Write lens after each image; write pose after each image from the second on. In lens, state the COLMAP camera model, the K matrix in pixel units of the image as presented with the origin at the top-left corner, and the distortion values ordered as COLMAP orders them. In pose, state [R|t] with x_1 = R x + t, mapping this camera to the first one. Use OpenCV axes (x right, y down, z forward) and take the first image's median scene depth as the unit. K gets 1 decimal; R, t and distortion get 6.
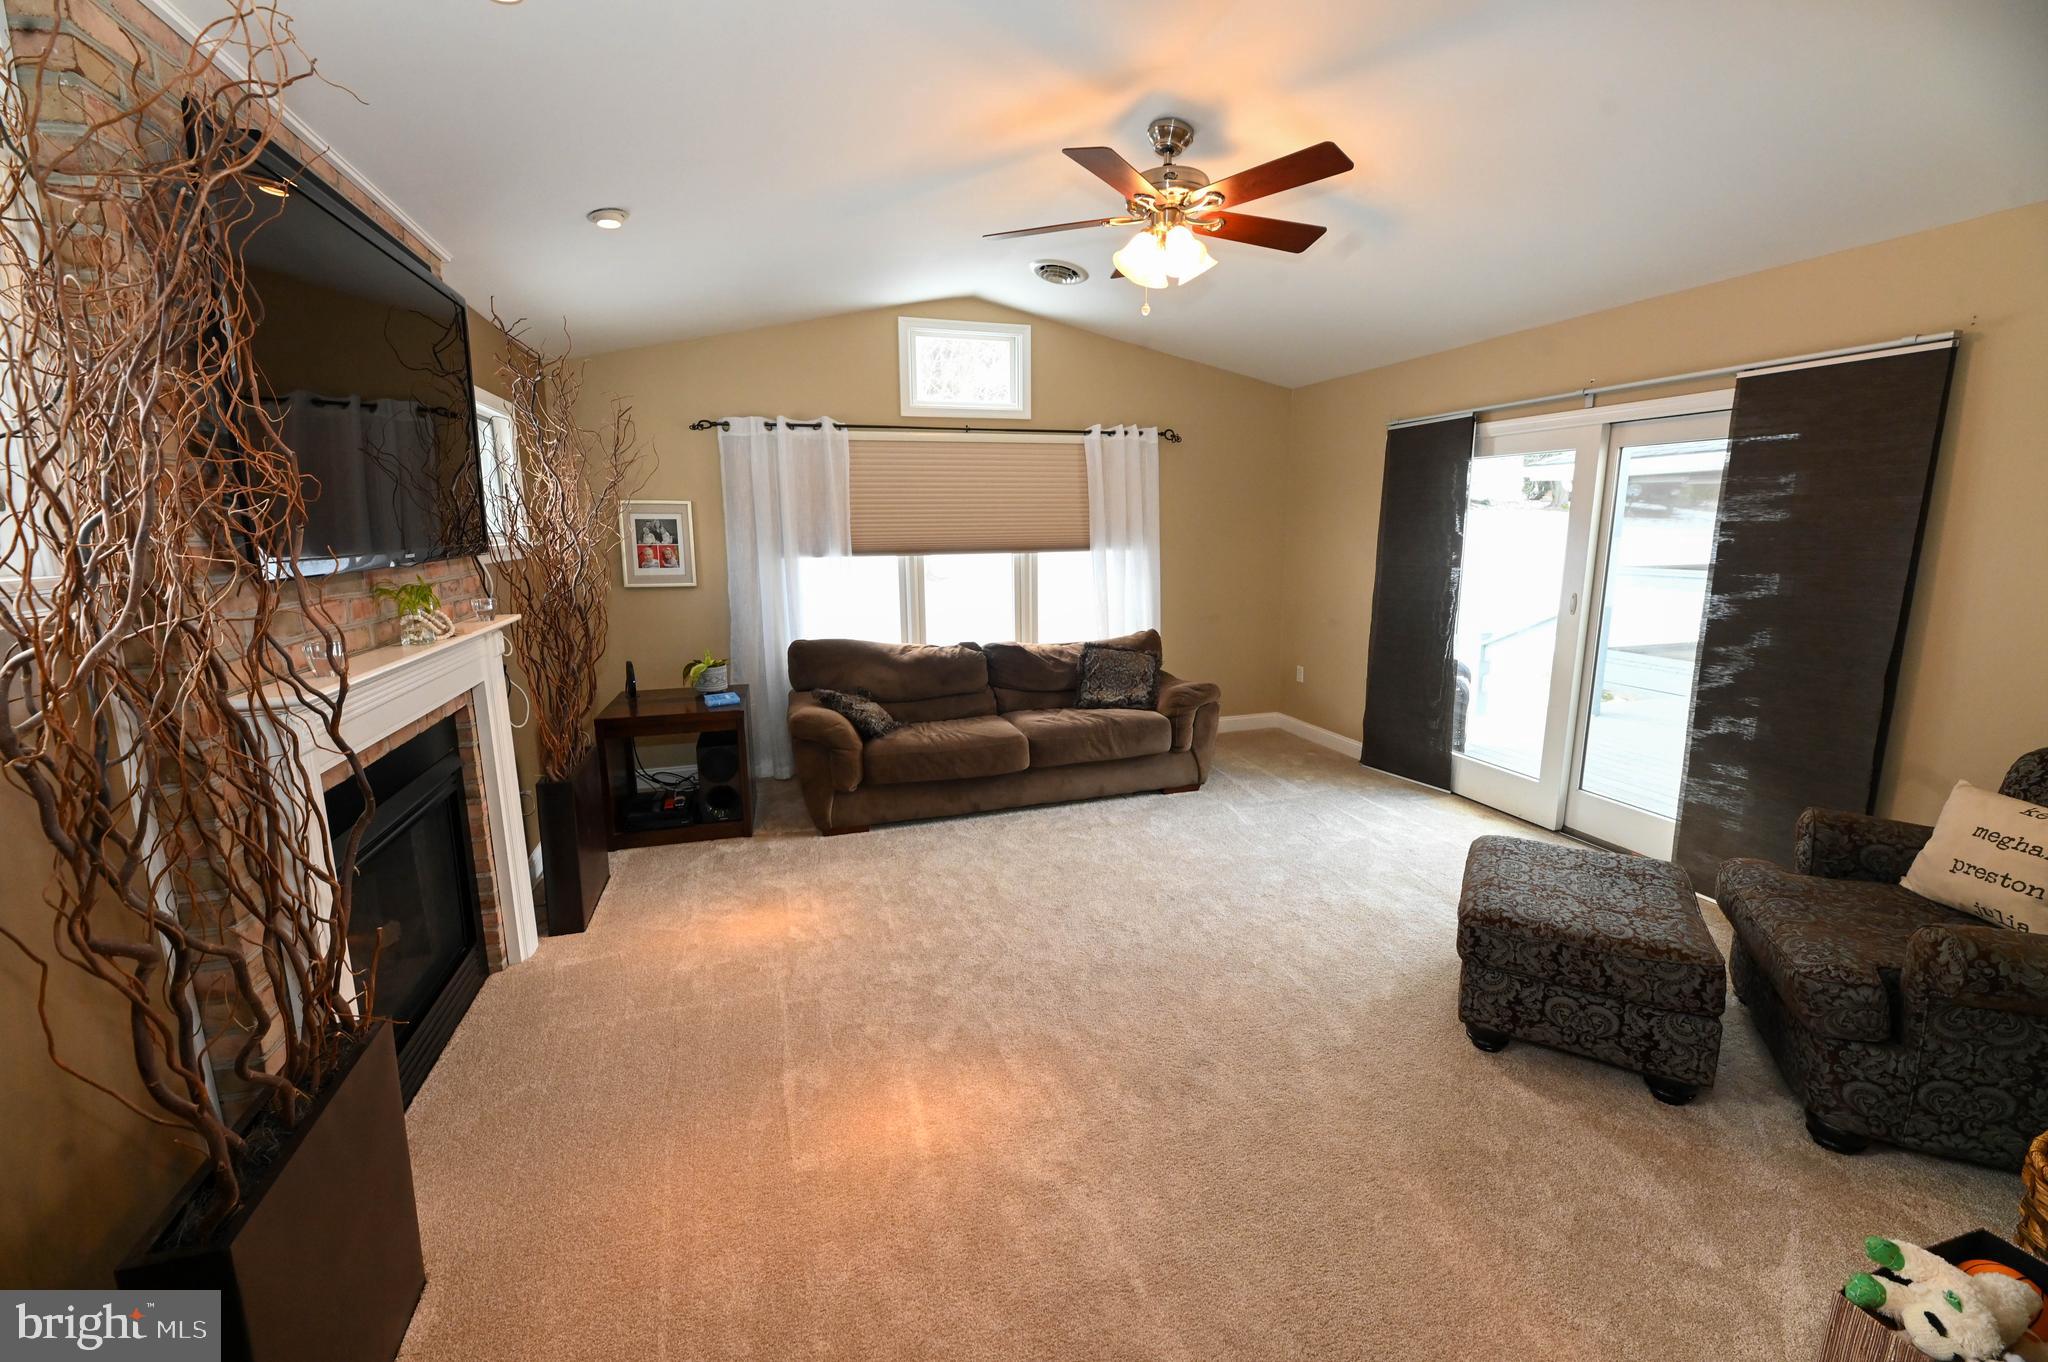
lens RADIAL K [[821.0, 0, 1010.2], [0, 821.0, 672.0], [0, 0, 1]] dist [-0.001649, -0.002618]
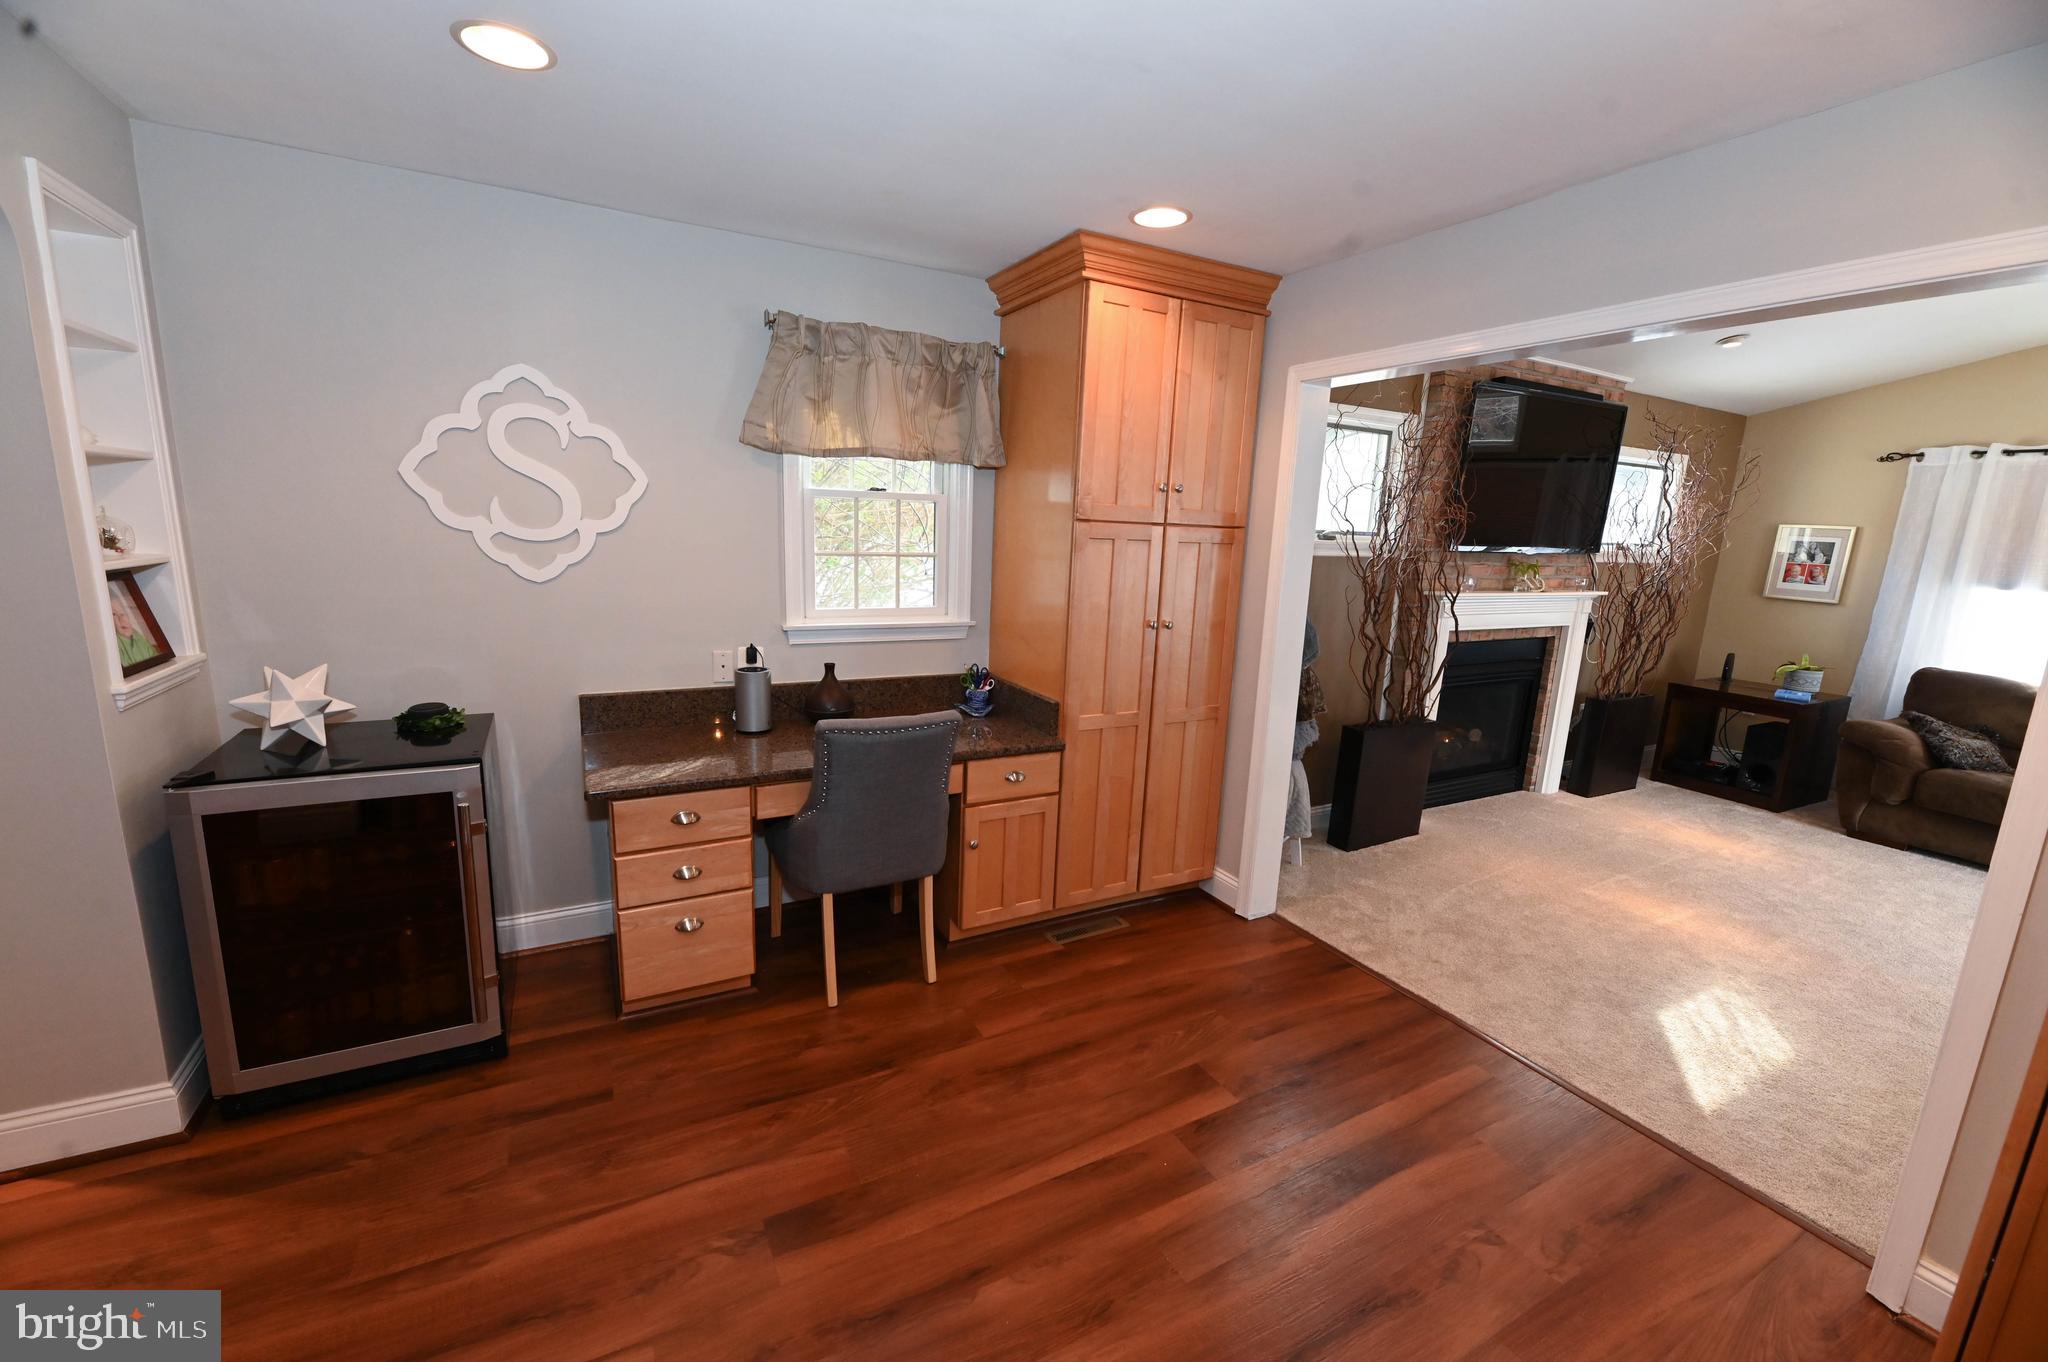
lens RADIAL K [[821.0, 0, 1008.8], [0, 821.0, 686.2], [0, 0, 1]] dist [-0.001649, -0.002618]
pose [[0.194063, 0.213023, -0.957581, 0.502149], [-0.218409, 0.961020, 0.169525, 0.062318], [0.956367, 0.176245, 0.233025, -0.317247]]
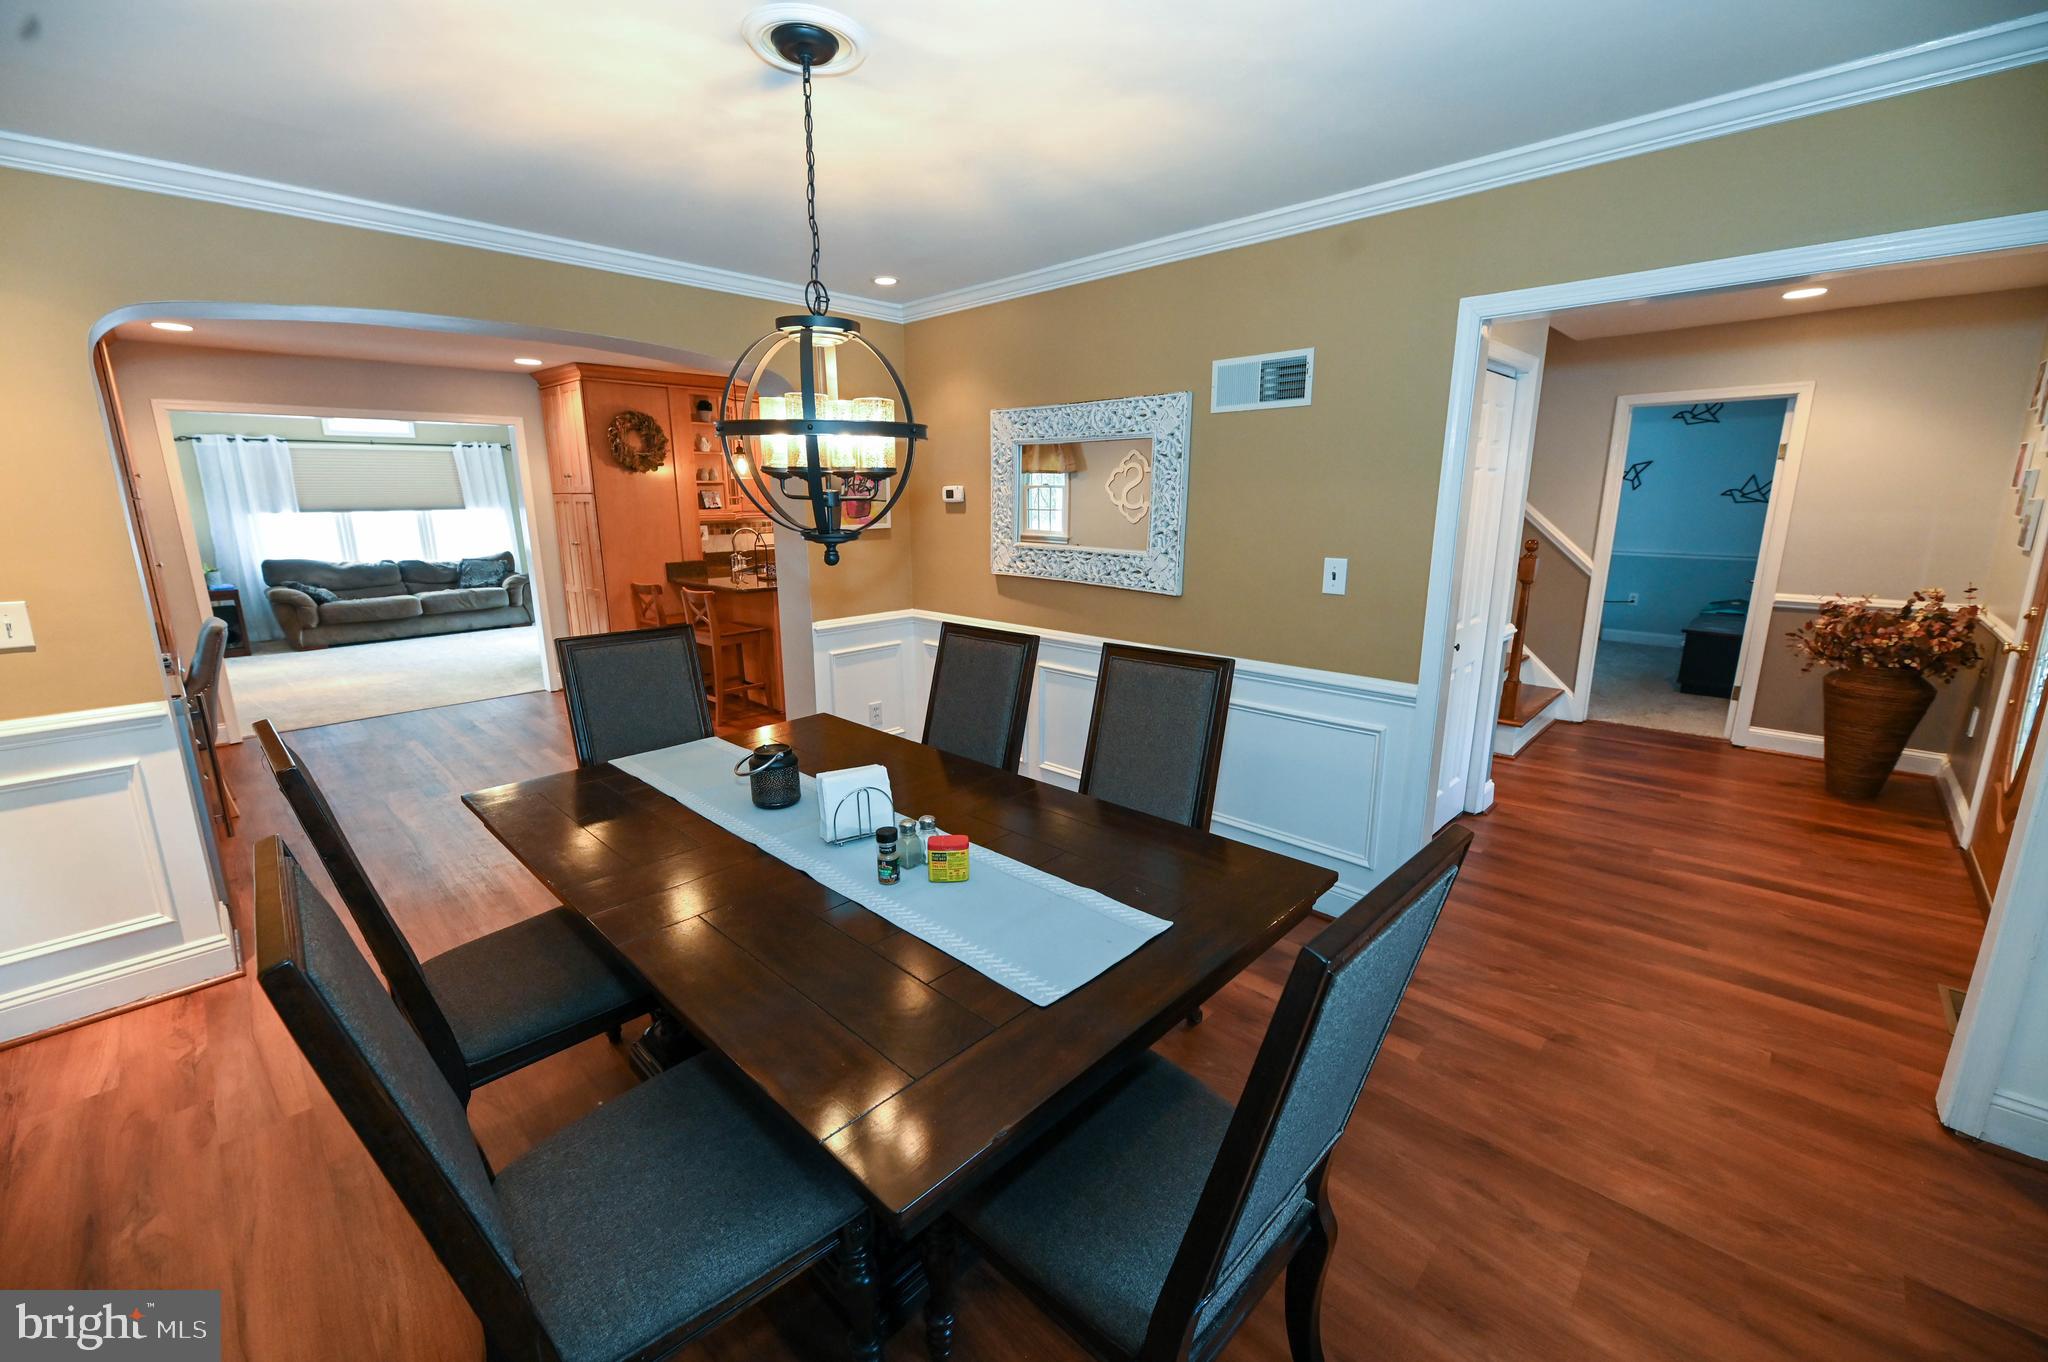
lens RADIAL K [[821.0, 0, 1018.4], [0, 821.0, 680.2], [0, 0, 1]] dist [-0.001649, -0.002618]
pose [[0.874237, -0.104073, 0.474214, 0.320253], [0.085544, 0.994493, 0.060552, 0.270583], [-0.477904, -0.012371, 0.878325, -1.445407]]
